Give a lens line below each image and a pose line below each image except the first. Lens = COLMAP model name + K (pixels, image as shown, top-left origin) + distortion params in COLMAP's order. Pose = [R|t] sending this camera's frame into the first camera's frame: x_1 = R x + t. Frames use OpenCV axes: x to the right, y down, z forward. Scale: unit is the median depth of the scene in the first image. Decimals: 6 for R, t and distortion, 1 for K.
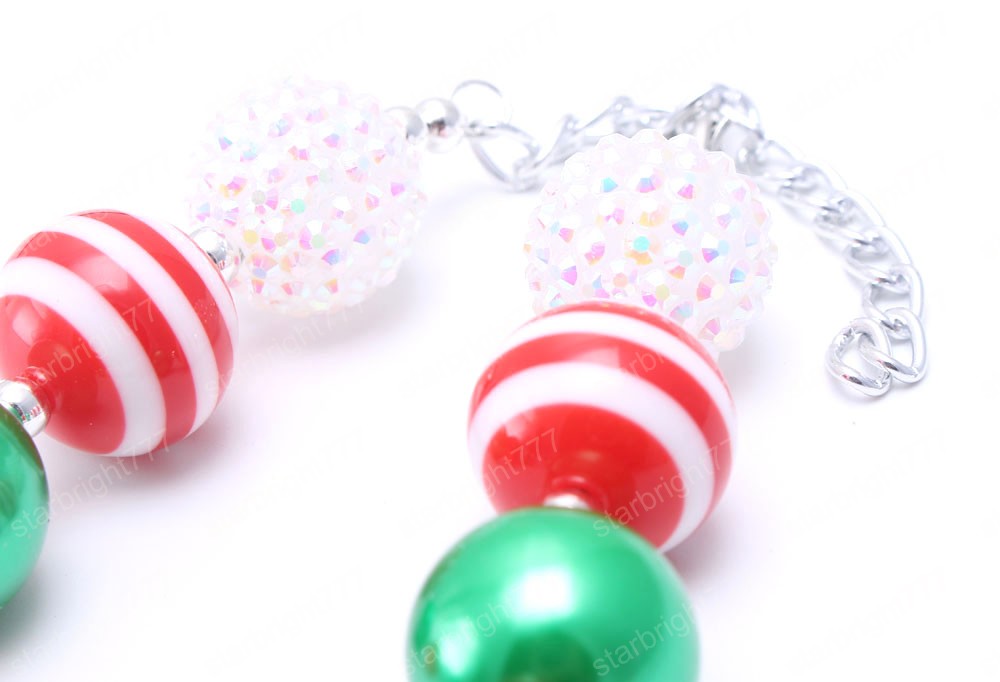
lens RADIAL K [[2582.8, 0, 500.0], [0, 2582.8, 341.0], [0, 0, 1]] dist [-0.001496, 0.148002]
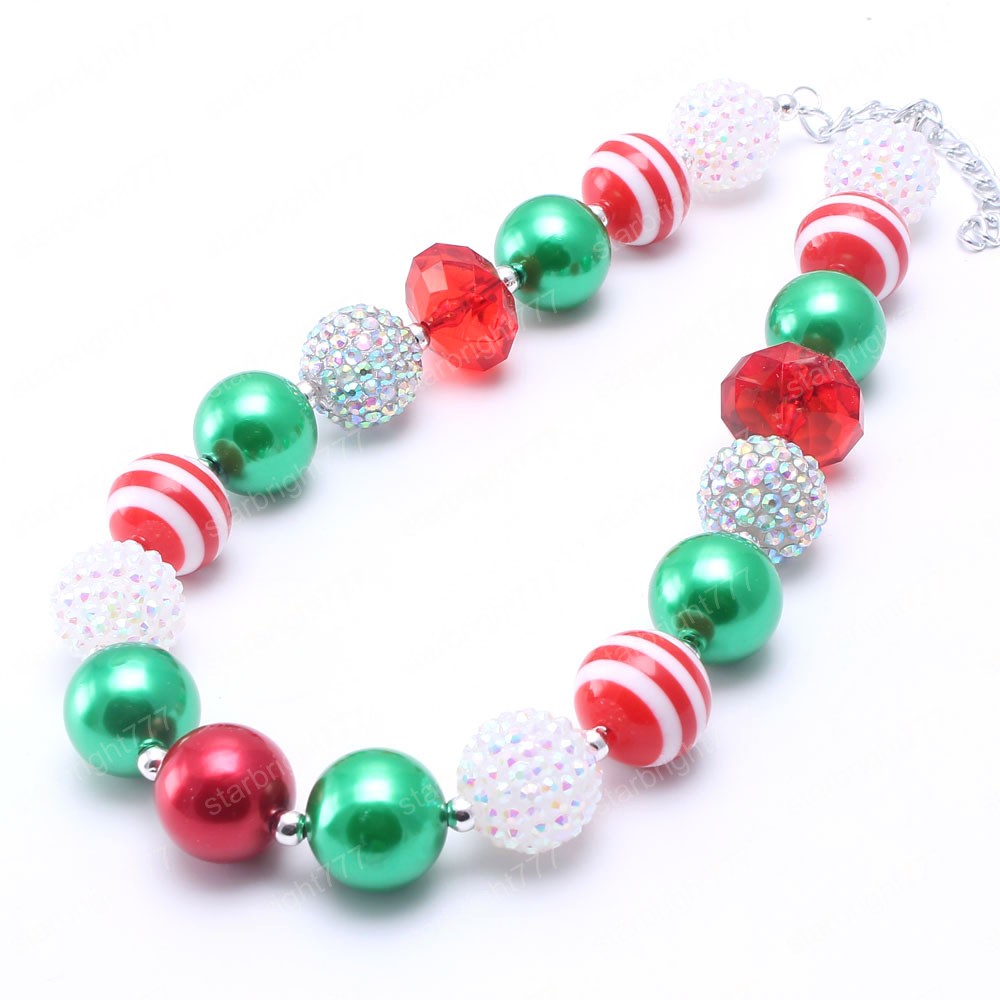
lens RADIAL K [[2471.5, 0, 500.0], [0, 2471.5, 500.0], [0, 0, 1]] dist [-0.016444, -0.479096]
pose [[0.991553, 0.100936, -0.081452, -0.063404], [-0.093742, 0.991719, 0.087780, 0.083886], [0.089638, -0.079403, 0.992804, -1.107172]]
